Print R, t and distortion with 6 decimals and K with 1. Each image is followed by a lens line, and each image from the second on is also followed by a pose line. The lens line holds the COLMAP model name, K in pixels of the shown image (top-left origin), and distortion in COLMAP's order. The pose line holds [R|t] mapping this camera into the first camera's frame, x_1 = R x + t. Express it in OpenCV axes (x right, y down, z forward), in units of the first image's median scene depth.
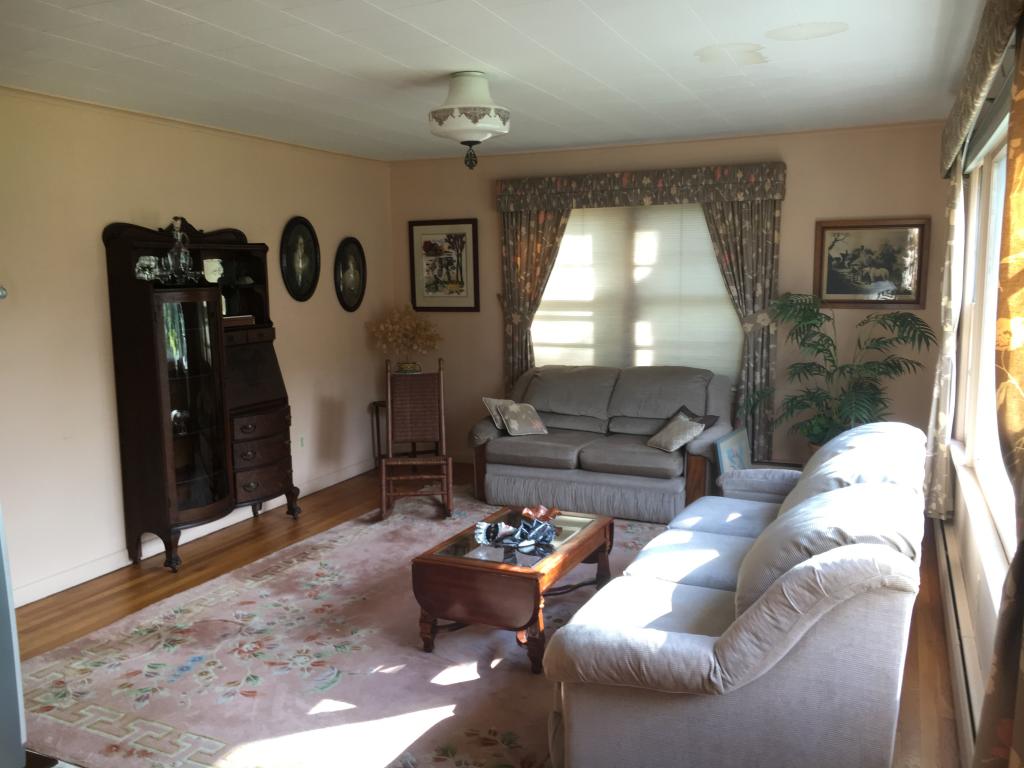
lens RADIAL K [[853.1, 0, 512.0], [0, 853.1, 384.0], [0, 0, 1]] dist [0.021892, -0.012374]
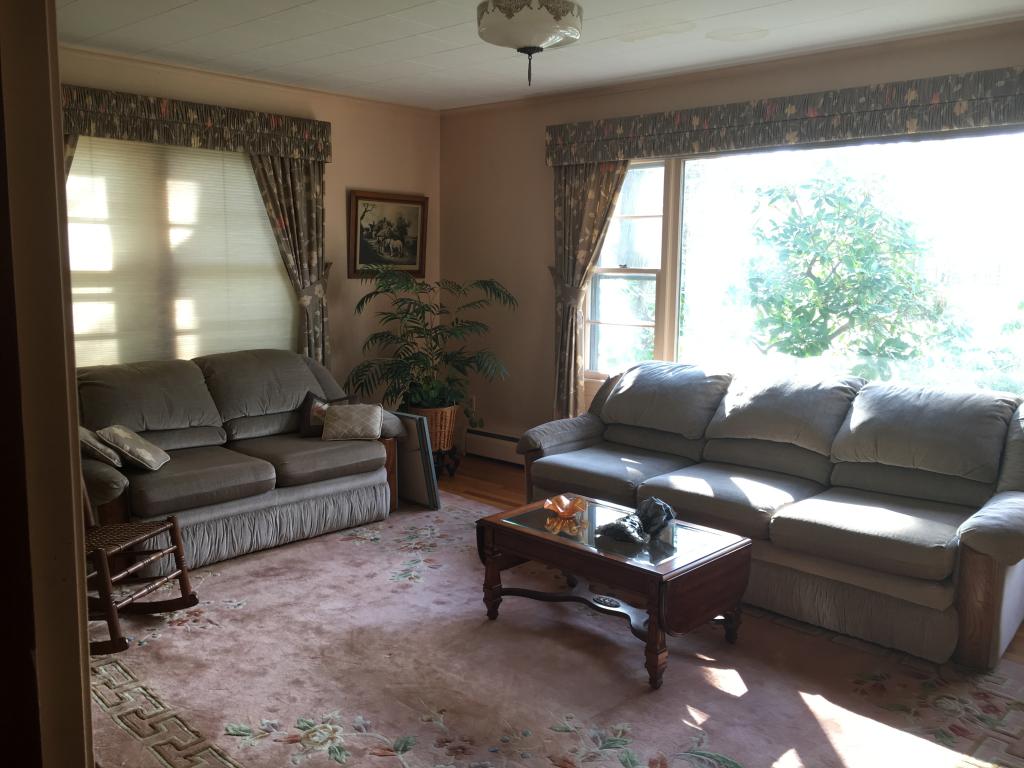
lens RADIAL K [[853.1, 0, 512.0], [0, 853.1, 384.0], [0, 0, 1]] dist [0.021892, -0.012374]
pose [[0.339355, -0.119173, 0.933079, -0.511179], [0.109730, 0.990185, 0.086559, -0.032954], [-0.934236, 0.073013, 0.349101, 0.488439]]
